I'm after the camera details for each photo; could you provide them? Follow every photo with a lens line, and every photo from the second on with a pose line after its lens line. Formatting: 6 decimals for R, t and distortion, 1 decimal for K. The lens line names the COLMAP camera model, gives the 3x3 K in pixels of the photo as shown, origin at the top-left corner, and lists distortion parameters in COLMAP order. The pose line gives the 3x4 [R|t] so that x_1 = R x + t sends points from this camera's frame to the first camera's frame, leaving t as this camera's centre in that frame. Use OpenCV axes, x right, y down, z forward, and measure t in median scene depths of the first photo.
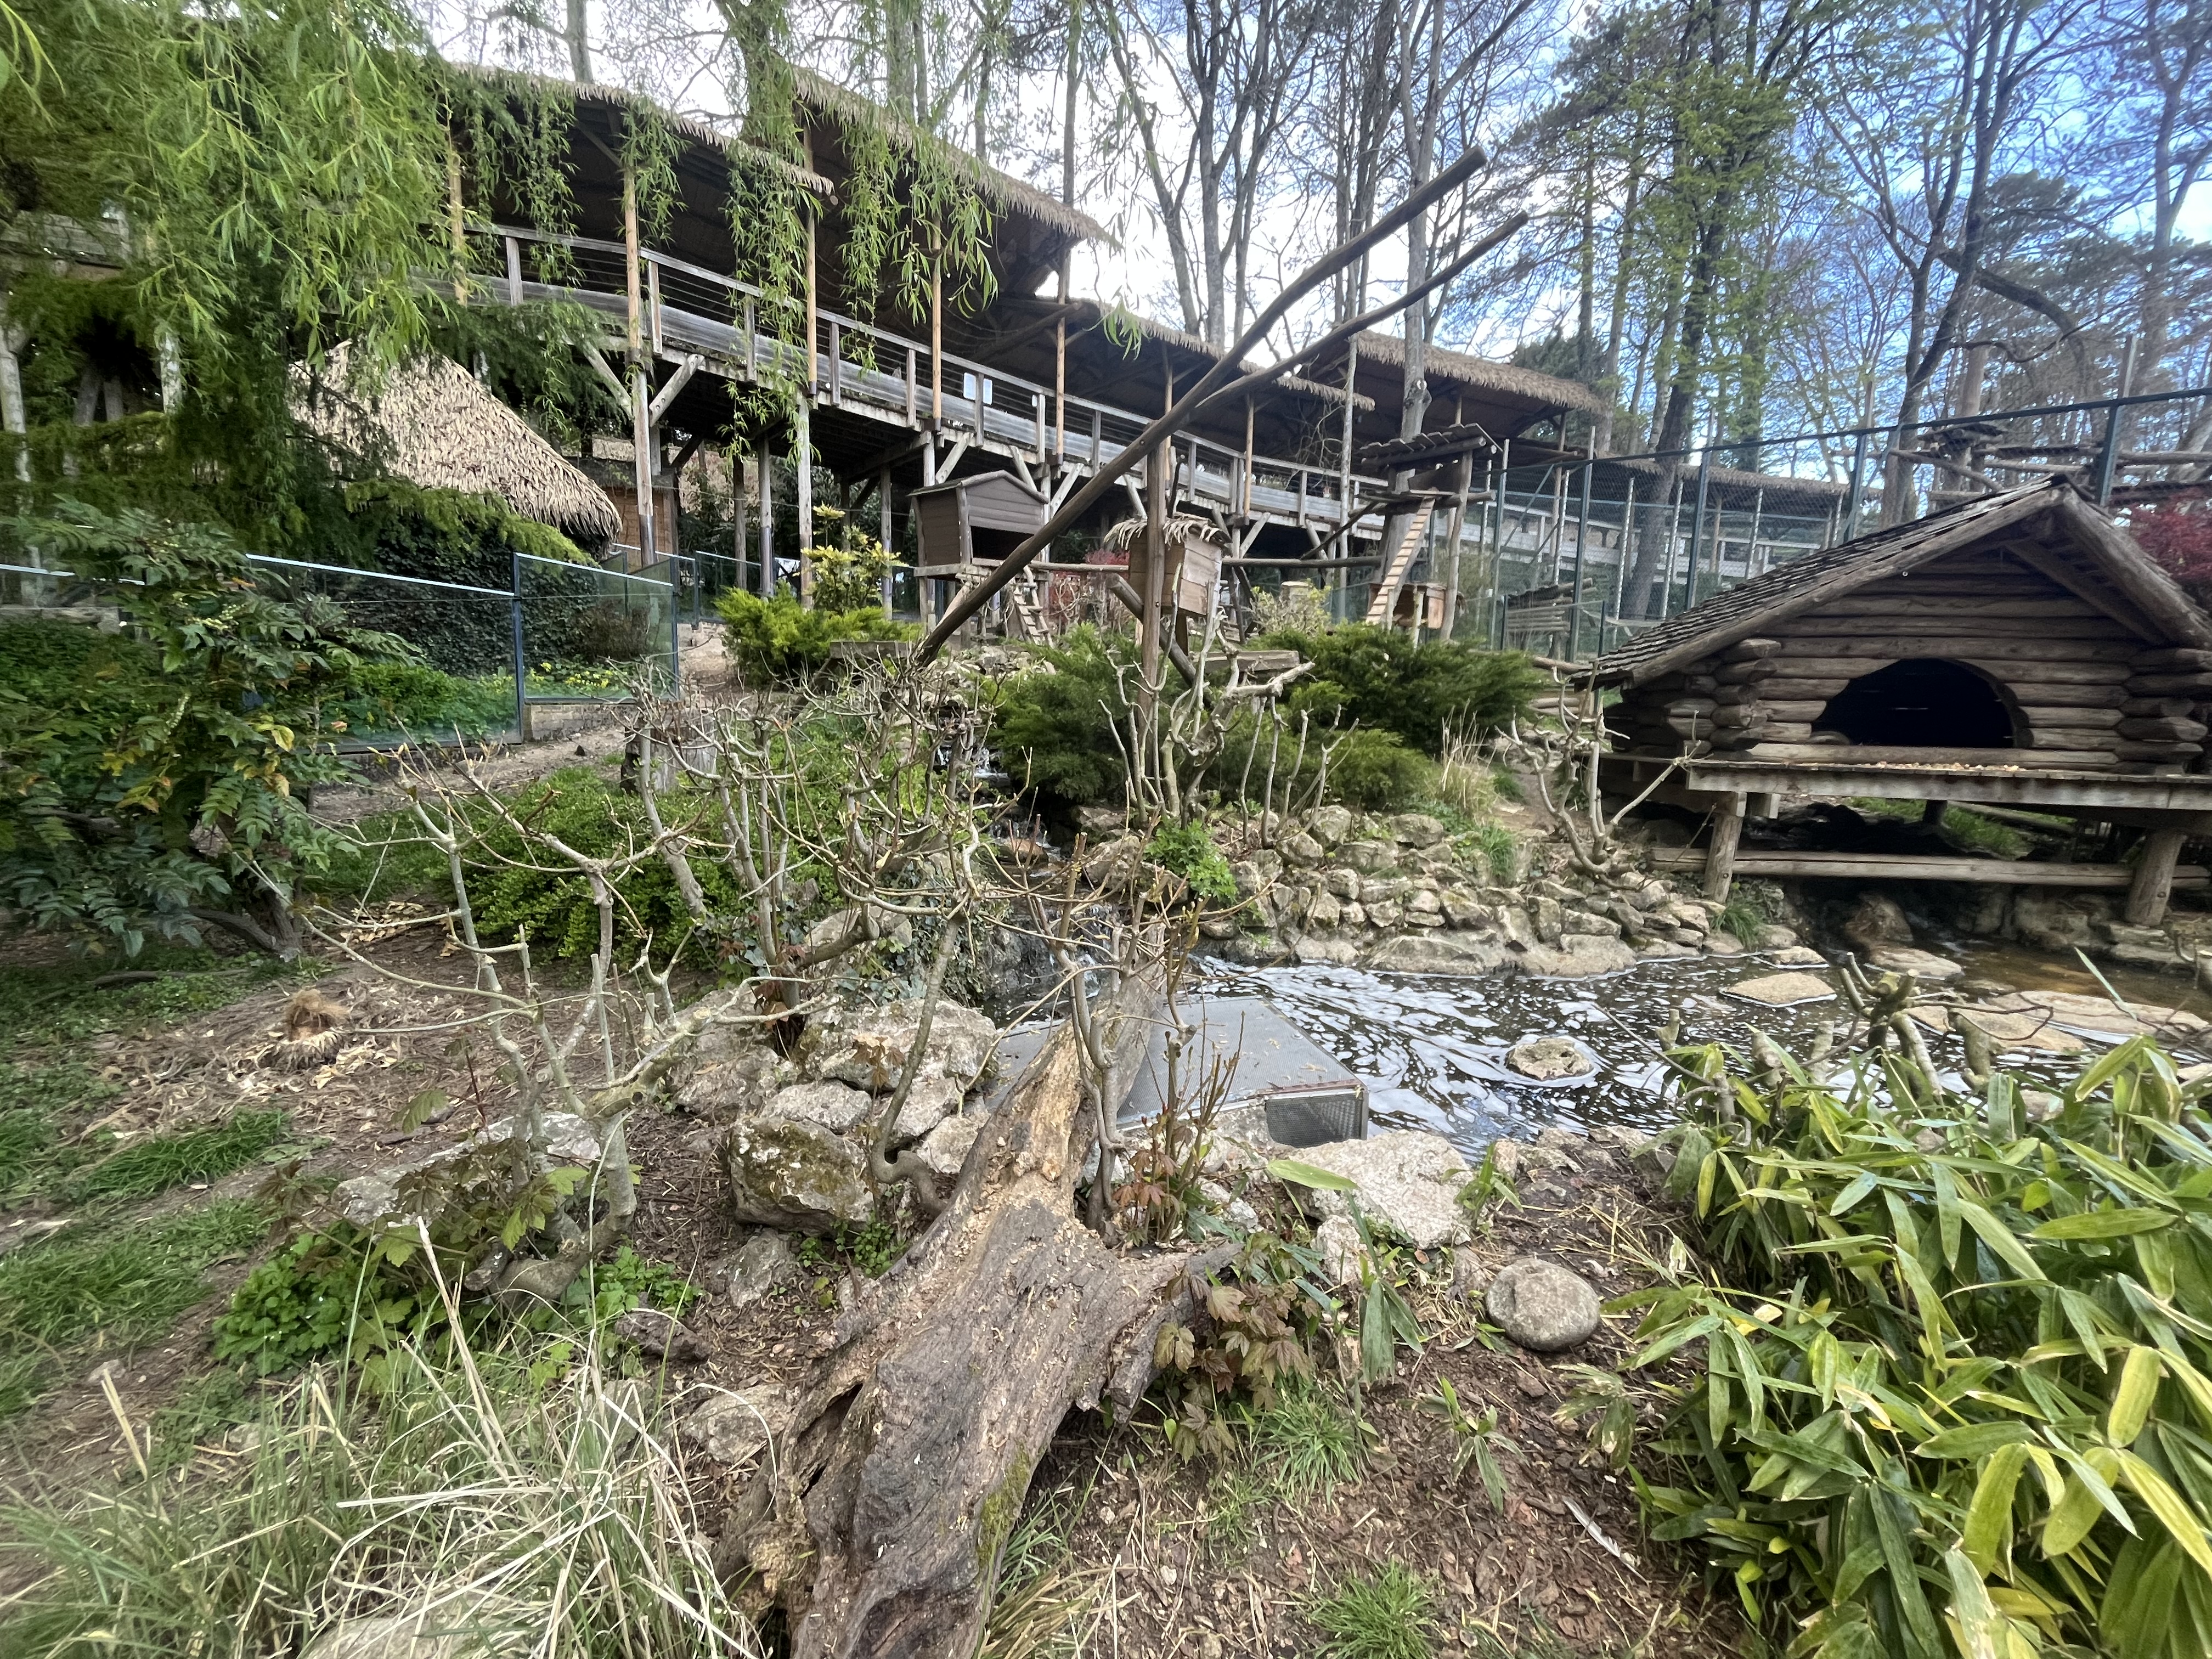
lens RADIAL K [[886.0, 0, 1106.0], [0, 886.0, 829.5], [0, 0, 1]] dist [-0.000412, 0.000494]
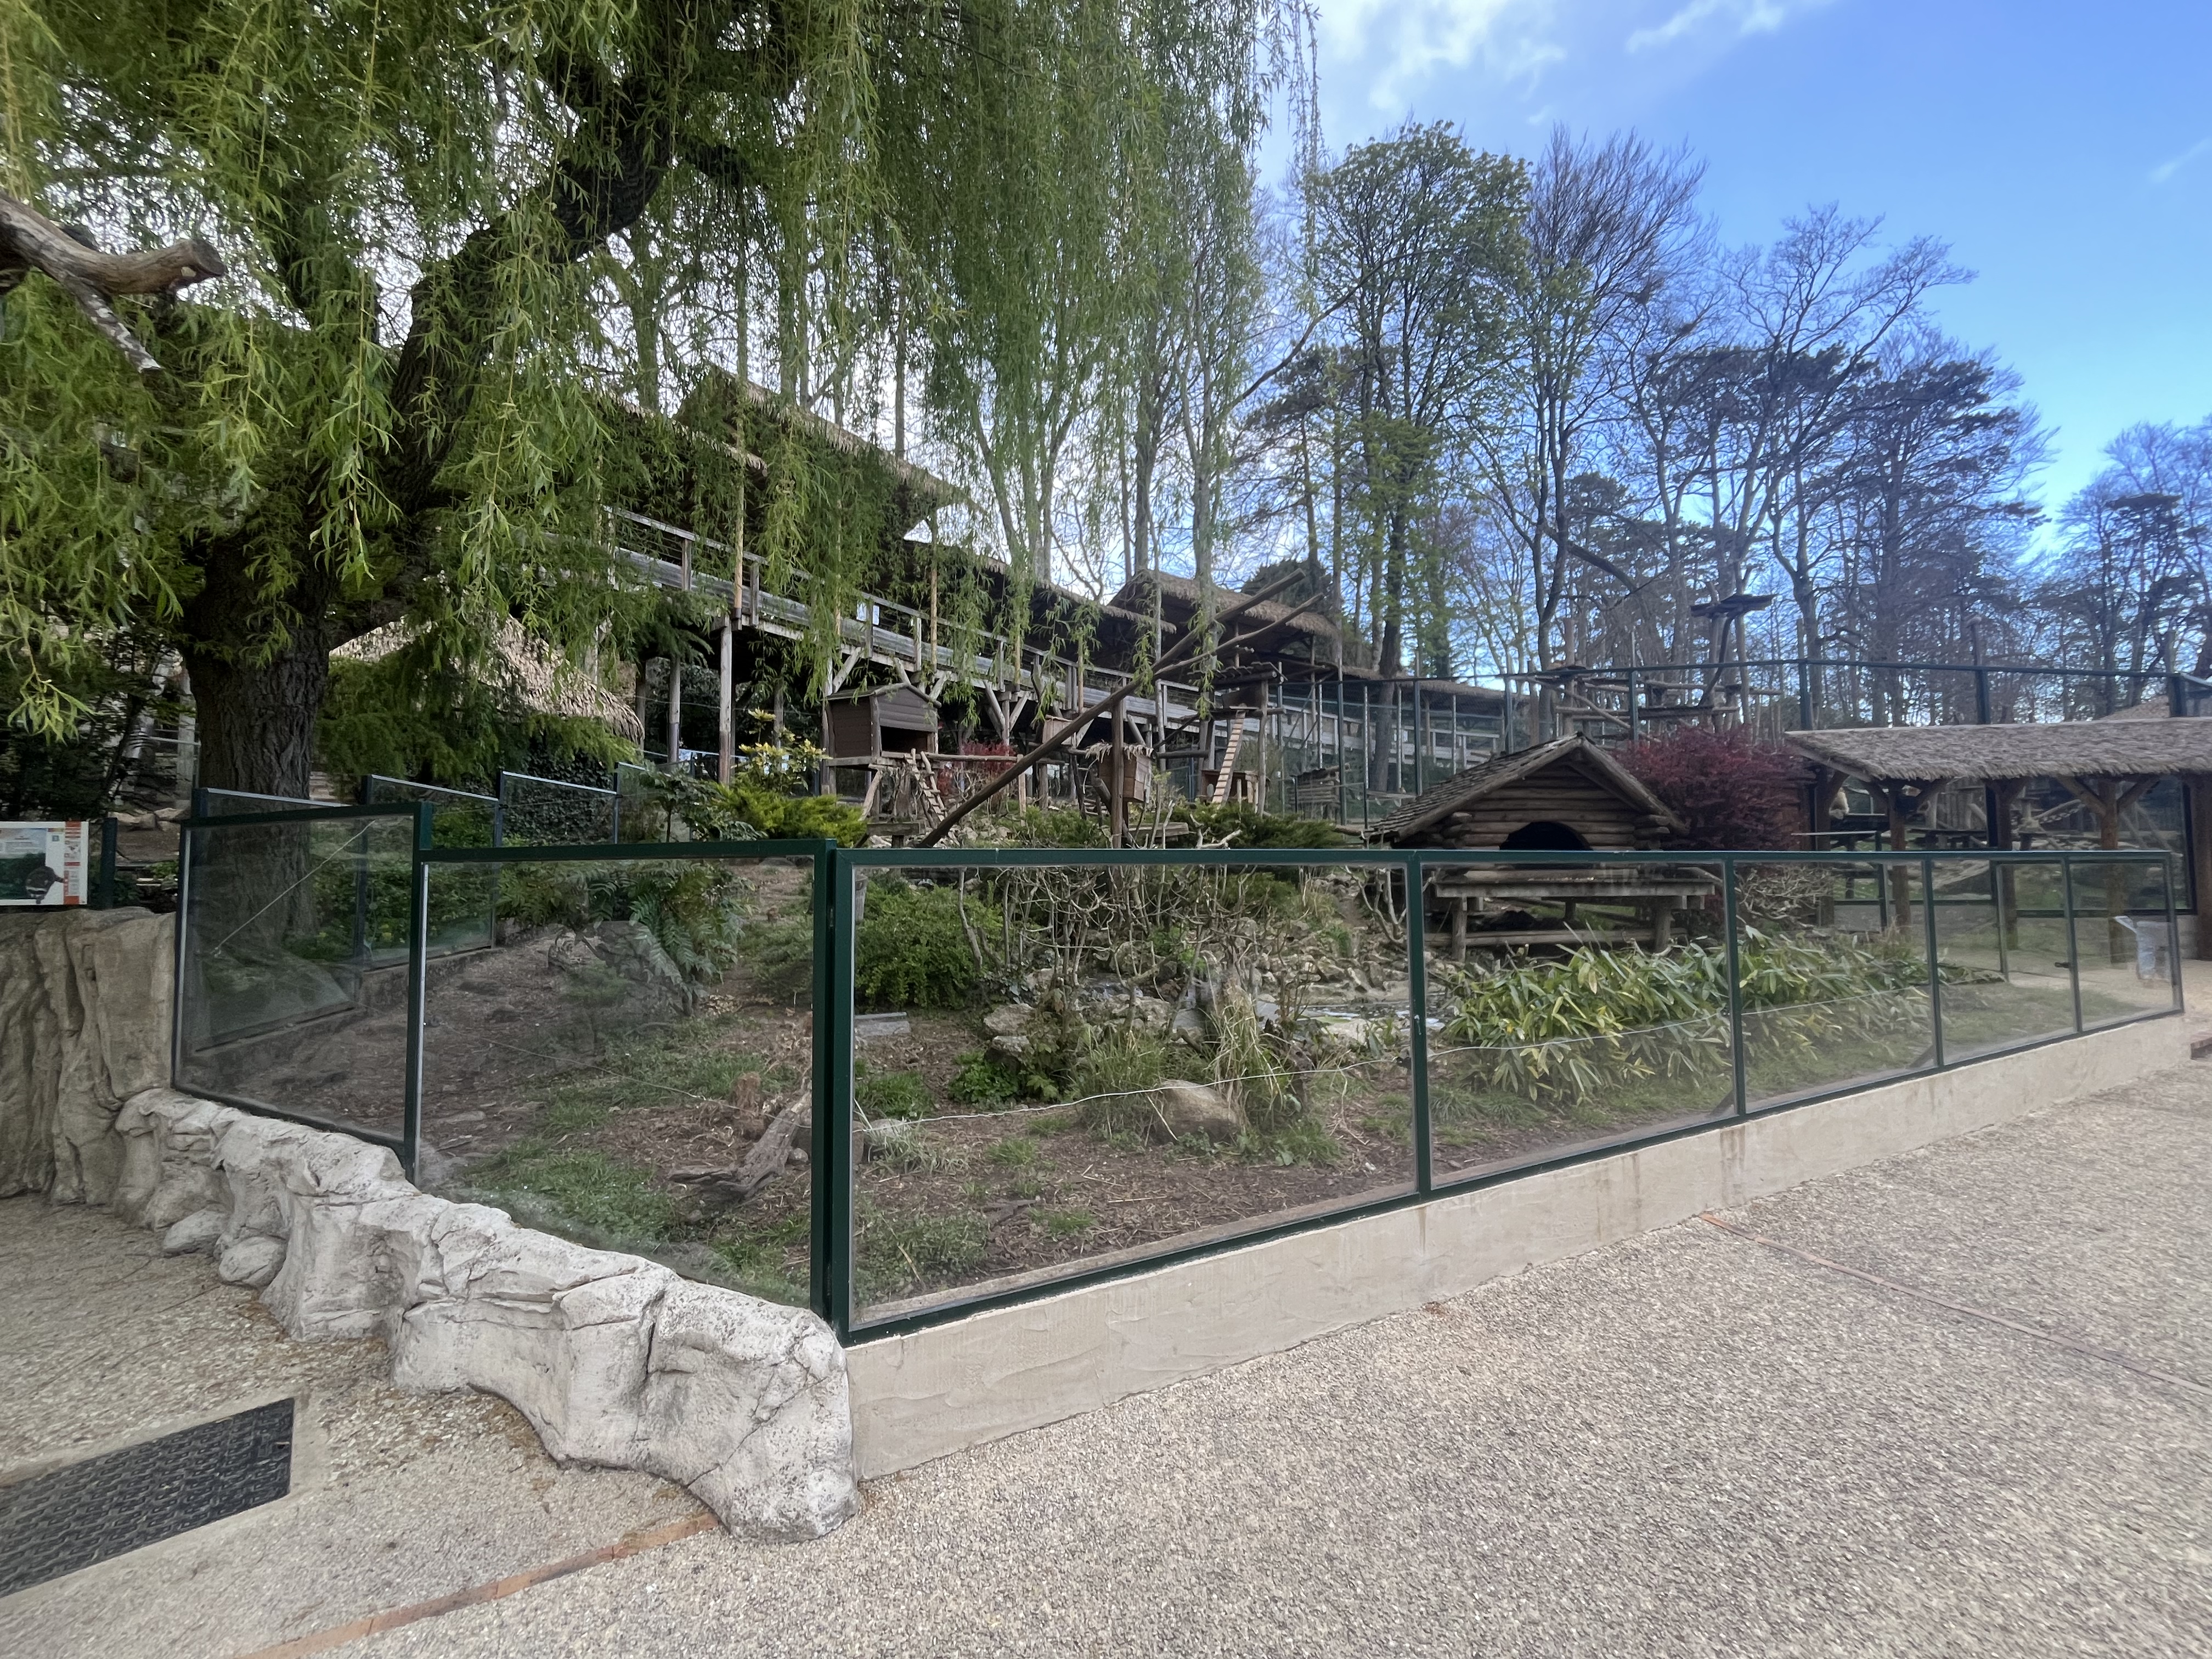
lens RADIAL K [[886.0, 0, 1106.0], [0, 886.0, 829.5], [0, 0, 1]] dist [-0.000412, 0.000494]
pose [[0.972895, -0.022396, 0.230159, -0.113740], [0.065120, 0.981553, -0.179757, 0.028564], [-0.221887, 0.189873, 0.956407, -0.166548]]
